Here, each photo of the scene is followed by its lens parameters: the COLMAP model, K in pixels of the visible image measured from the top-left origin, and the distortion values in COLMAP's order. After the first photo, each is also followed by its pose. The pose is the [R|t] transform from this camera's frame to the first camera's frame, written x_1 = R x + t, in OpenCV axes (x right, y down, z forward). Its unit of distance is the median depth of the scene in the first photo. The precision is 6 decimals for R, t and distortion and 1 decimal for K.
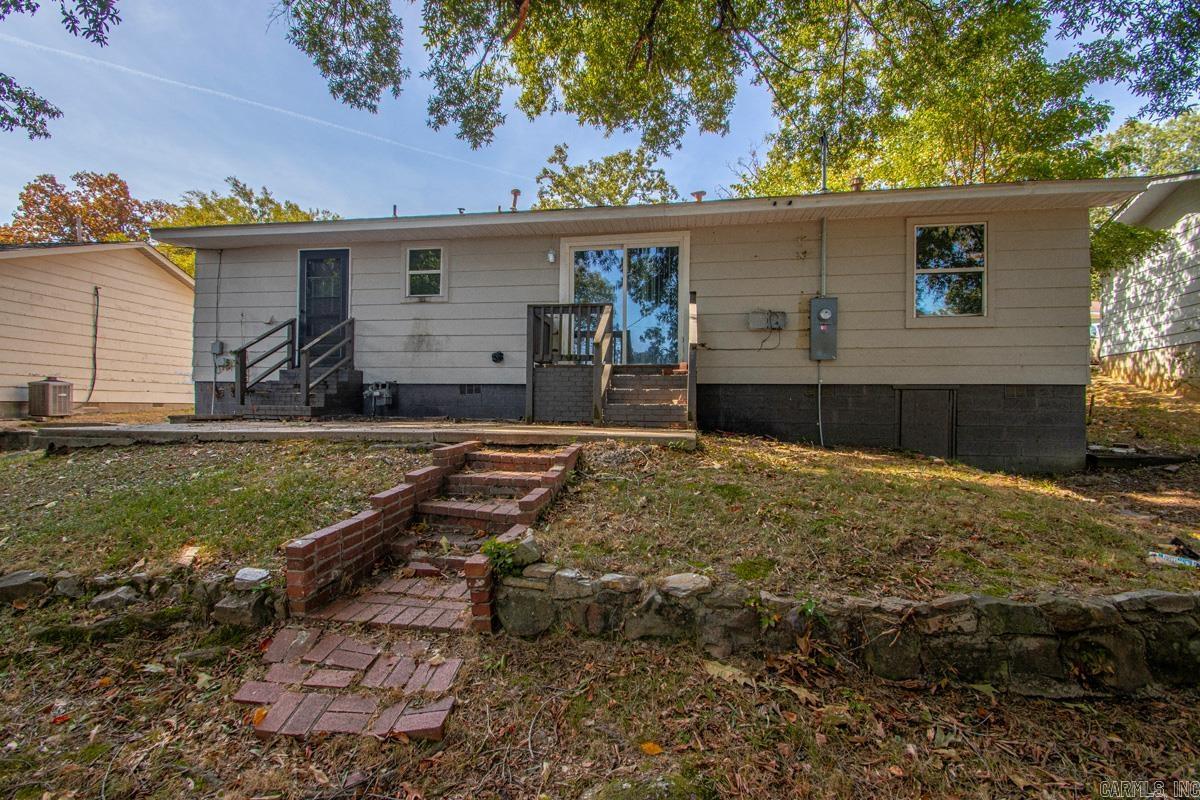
lens RADIAL K [[559.3, 0, 600.0], [0, 559.3, 400.0], [0, 0, 1]] dist [0.018782, -0.021013]
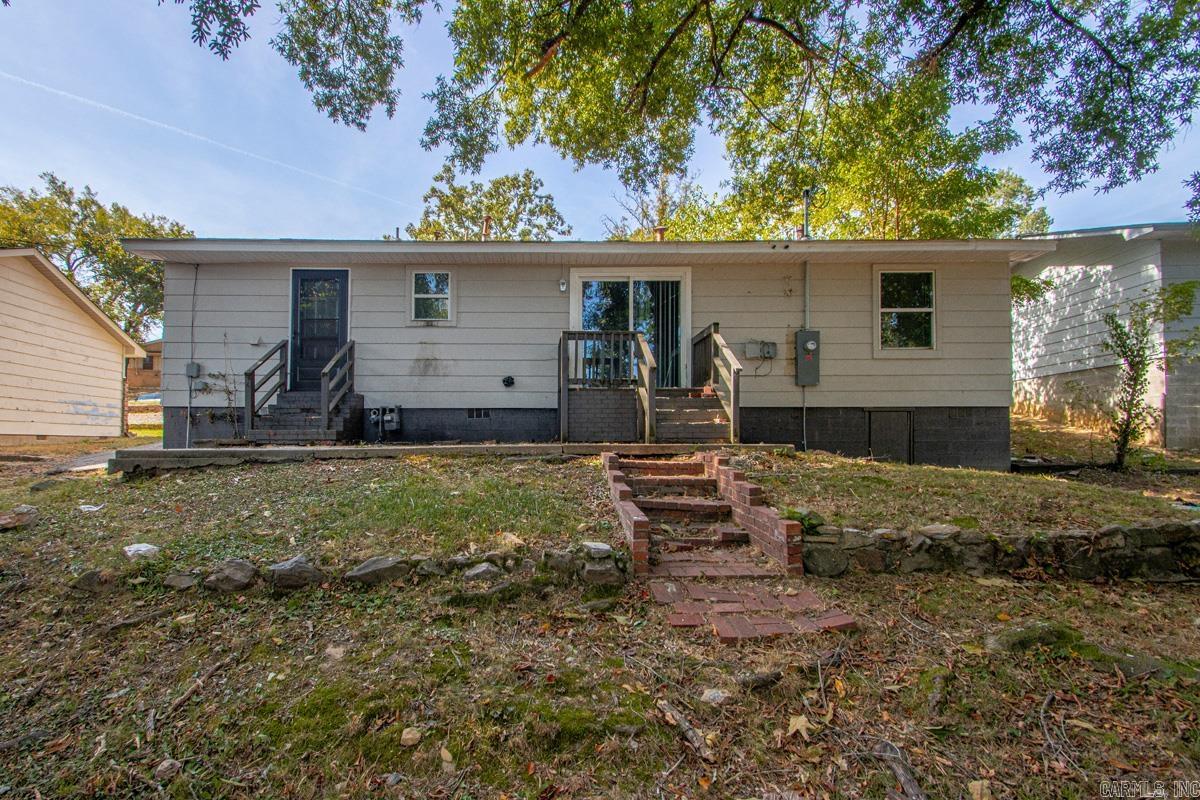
lens RADIAL K [[588.4, 0, 576.5], [0, 588.4, 426.1], [0, 0, 1]] dist [0.020549, -0.023567]
pose [[0.982209, -0.007505, 0.187643, -0.252477], [0.009946, 0.999878, -0.012072, 0.017742], [-0.187530, 0.013724, 0.982163, -0.073170]]
